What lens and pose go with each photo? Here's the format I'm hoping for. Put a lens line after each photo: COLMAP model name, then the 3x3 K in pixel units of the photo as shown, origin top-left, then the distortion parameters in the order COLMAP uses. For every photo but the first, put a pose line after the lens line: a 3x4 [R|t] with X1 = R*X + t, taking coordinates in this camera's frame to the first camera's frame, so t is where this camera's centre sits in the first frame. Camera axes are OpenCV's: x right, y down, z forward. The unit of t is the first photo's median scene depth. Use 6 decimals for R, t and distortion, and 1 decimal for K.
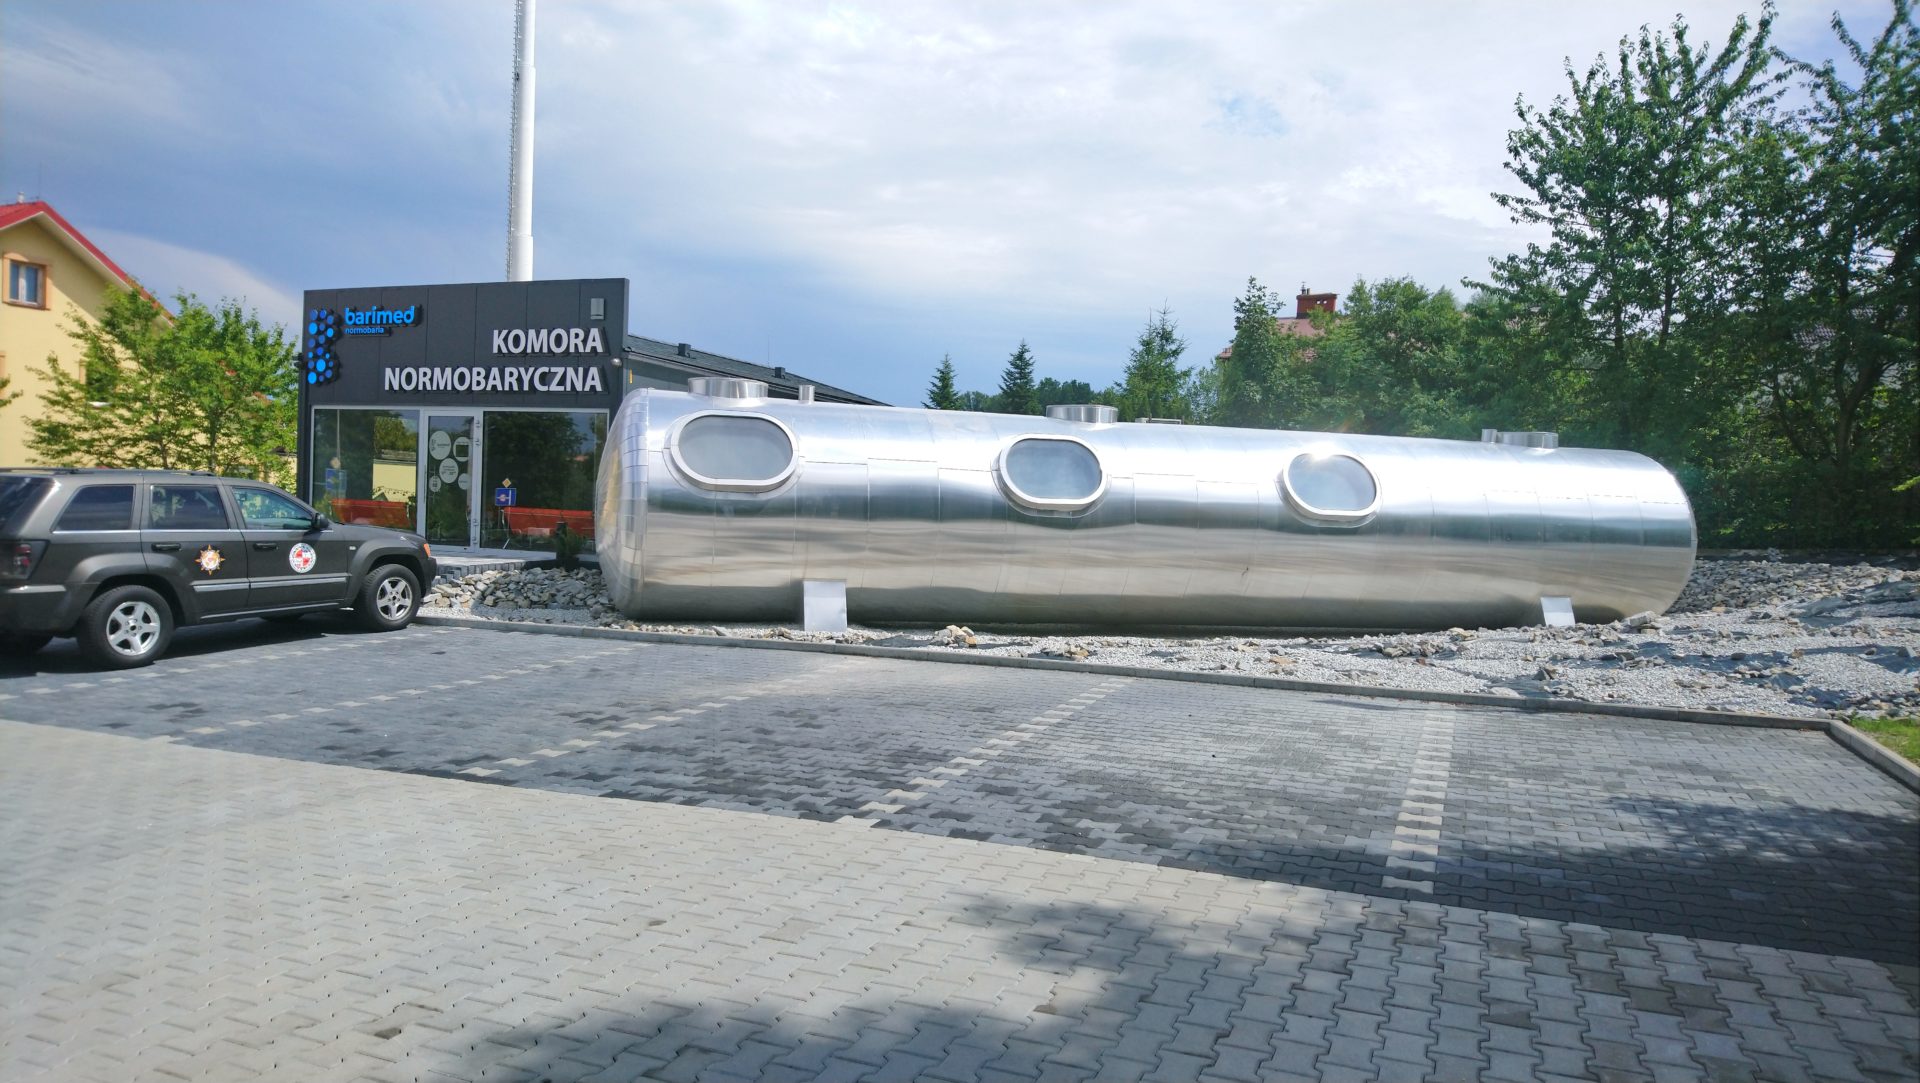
lens RADIAL K [[1311.3, 0, 972.4], [0, 1311.3, 538.8], [0, 0, 1]] dist [0.053140, -0.087796]
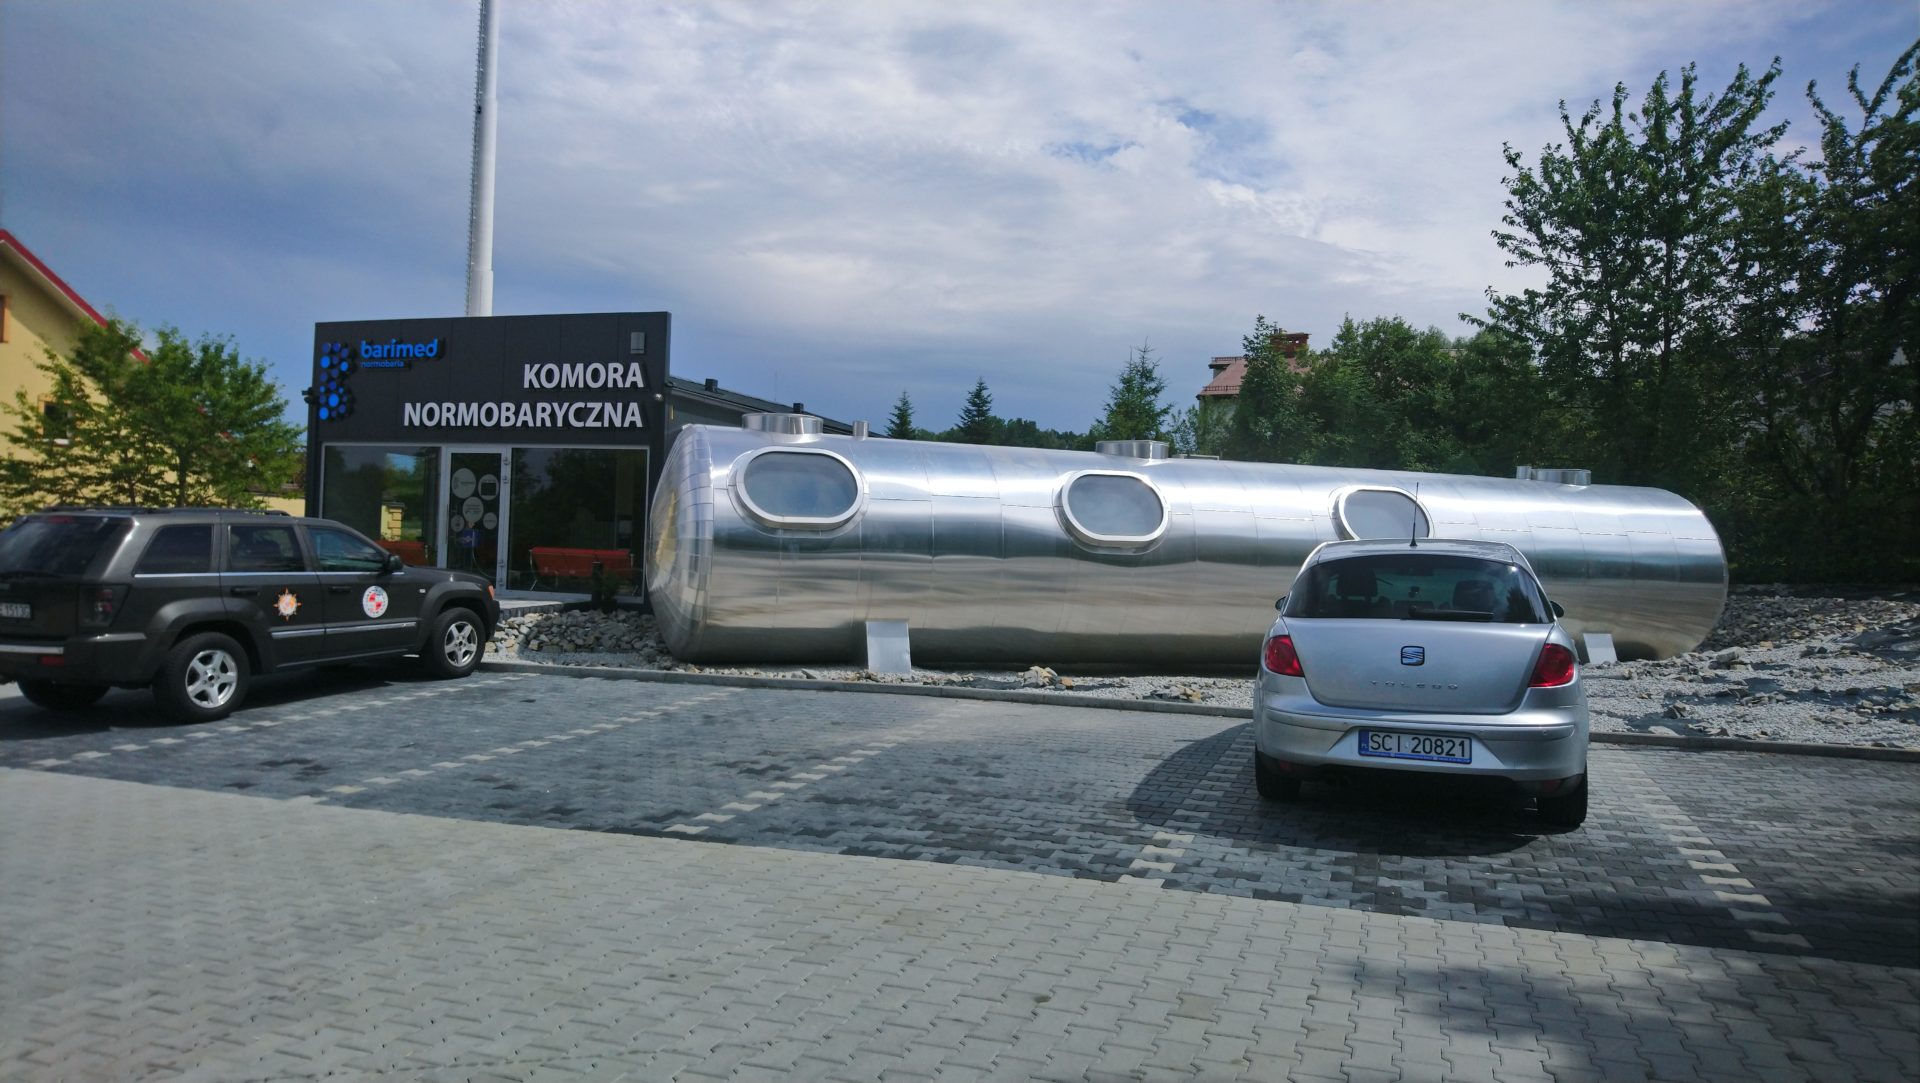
lens RADIAL K [[1311.3, 0, 960.5], [0, 1311.3, 532.3], [0, 0, 1]] dist [0.053140, -0.087796]
pose [[0.998572, -0.002997, 0.053333, -0.098821], [0.004790, 0.999426, -0.033531, -0.000983], [-0.053202, 0.033738, 0.998014, 0.021720]]
